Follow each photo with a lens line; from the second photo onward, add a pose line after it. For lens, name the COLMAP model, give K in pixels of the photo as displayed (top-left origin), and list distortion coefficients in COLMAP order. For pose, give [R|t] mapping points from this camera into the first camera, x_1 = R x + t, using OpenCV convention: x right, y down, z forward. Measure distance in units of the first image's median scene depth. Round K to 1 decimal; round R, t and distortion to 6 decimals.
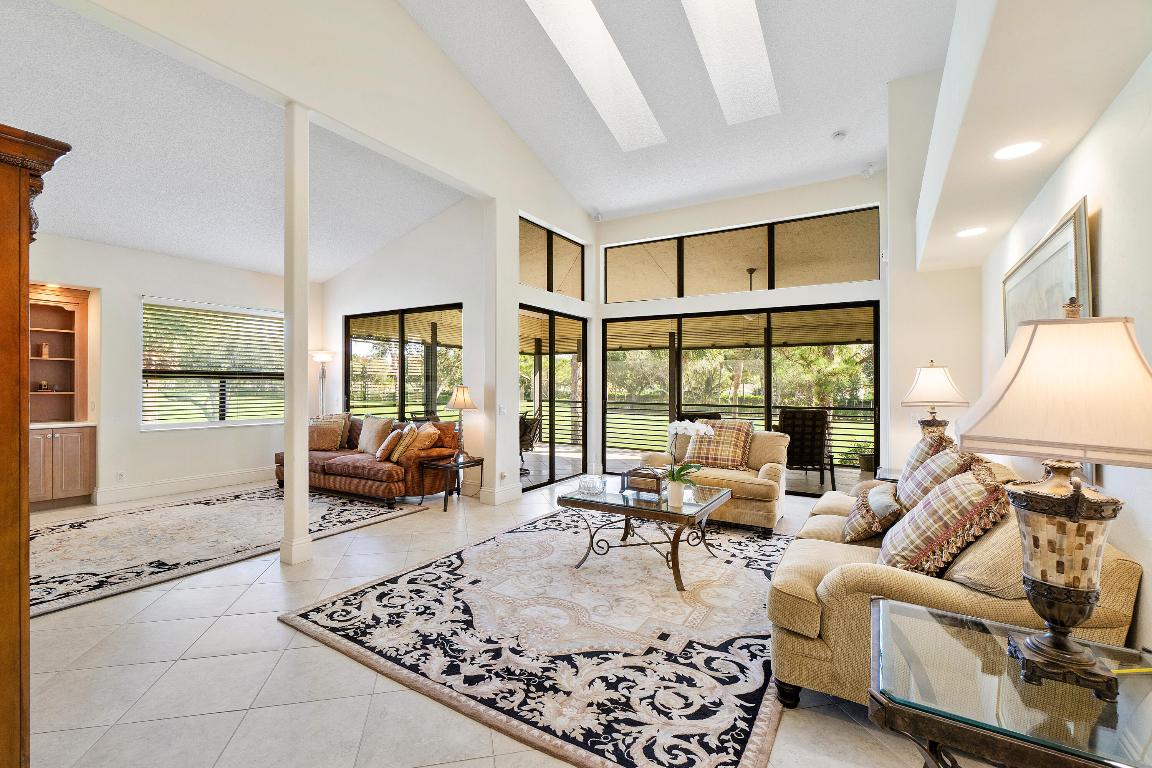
lens RADIAL K [[504.2, 0, 576.0], [0, 504.2, 384.0], [0, 0, 1]] dist [-0.010645, 0.000000]
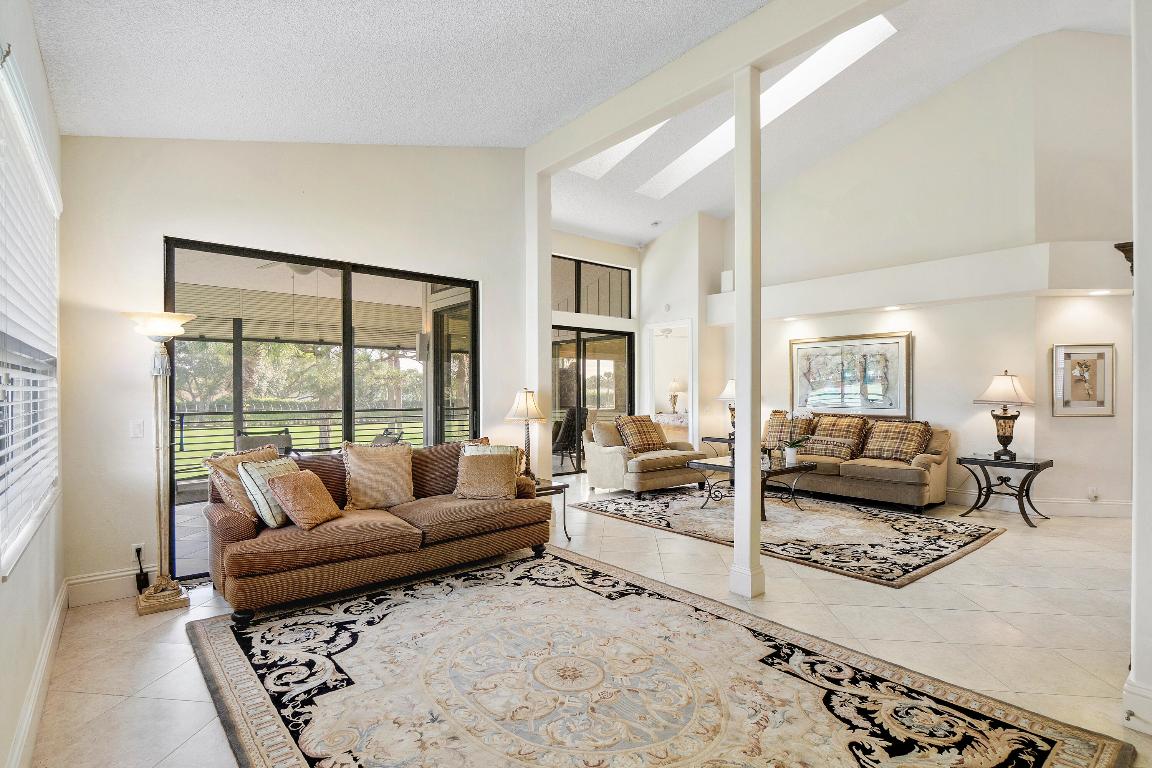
lens RADIAL K [[557.1, 0, 544.3], [0, 557.1, 392.2], [0, 0, 1]] dist [-0.001508, -0.000224]
pose [[0.349184, -0.009232, 0.937009, -1.798560], [-0.001967, 0.999942, 0.010585, -0.008337], [-0.937052, -0.005539, 0.349145, 1.124302]]
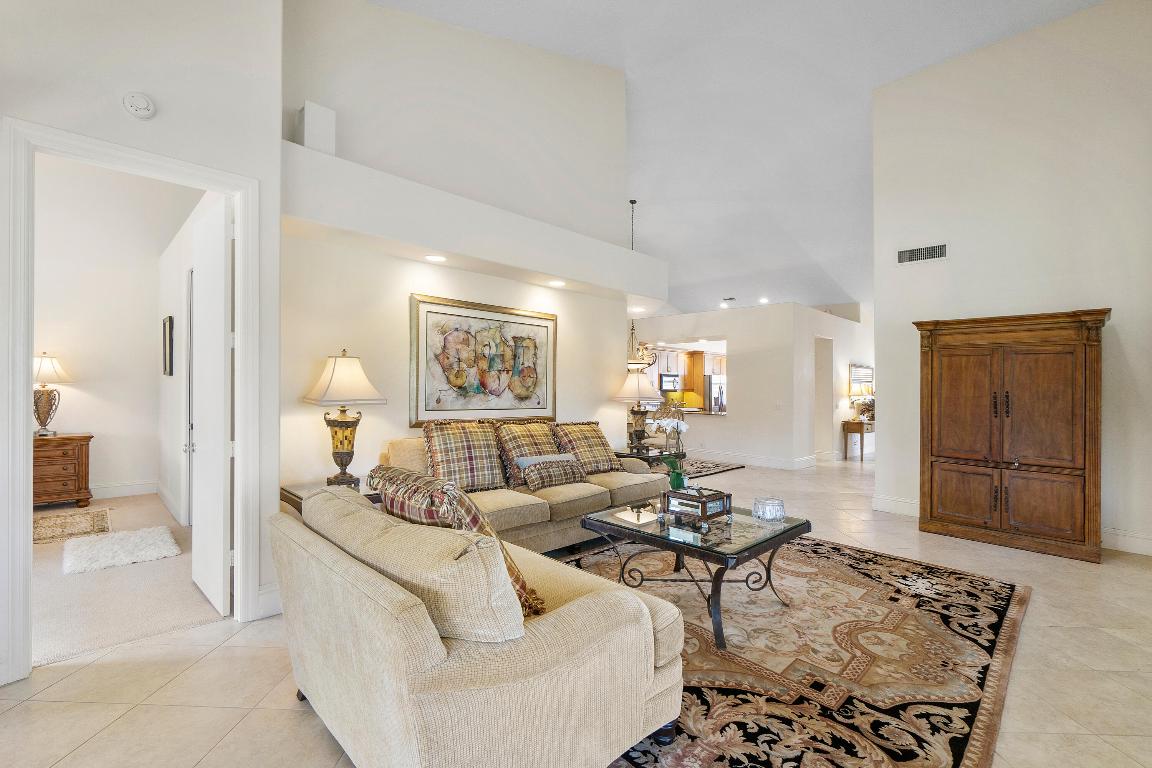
lens RADIAL K [[504.2, 0, 576.0], [0, 504.2, 384.0], [0, 0, 1]] dist [-0.010645, 0.000000]
pose [[-0.968891, -0.020838, 0.246609, 0.155312], [-0.024051, 0.999660, -0.010023, 0.012554], [-0.246316, -0.015643, -0.969063, 2.073782]]
